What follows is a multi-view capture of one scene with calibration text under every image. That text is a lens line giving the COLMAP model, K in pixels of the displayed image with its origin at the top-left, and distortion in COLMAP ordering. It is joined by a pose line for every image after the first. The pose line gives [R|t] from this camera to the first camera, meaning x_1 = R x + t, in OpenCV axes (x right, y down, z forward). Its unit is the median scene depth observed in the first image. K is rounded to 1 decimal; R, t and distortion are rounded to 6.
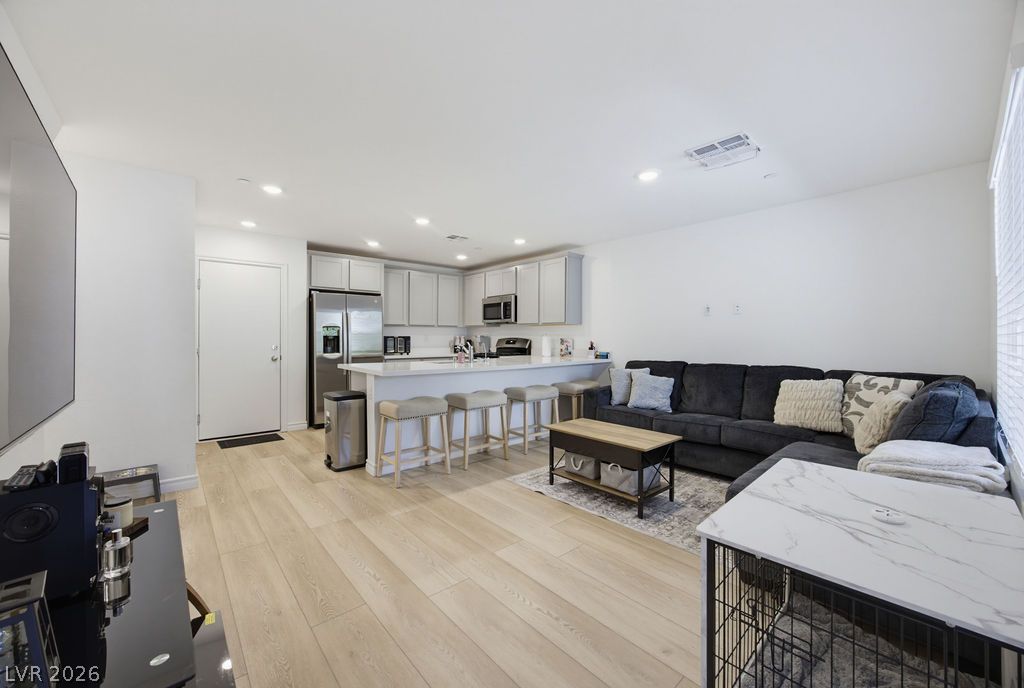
lens RADIAL K [[406.0, 0, 500.8], [0, 406.0, 336.1], [0, 0, 1]] dist [-0.023744, 0.000497]
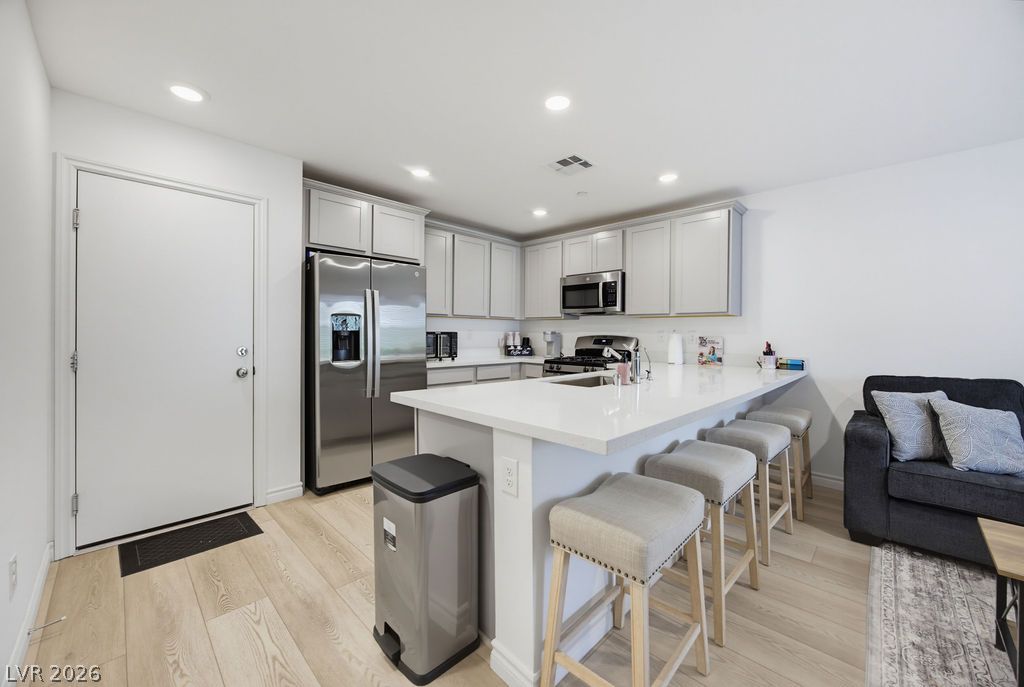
lens RADIAL K [[402.1, 0, 507.7], [0, 402.1, 335.7], [0, 0, 1]] dist [-0.024545, 0.007427]
pose [[0.996198, 0.005379, 0.086952, -0.256882], [-0.006041, 0.999955, 0.007359, 0.000840], [-0.086908, -0.007857, 0.996185, 0.443271]]
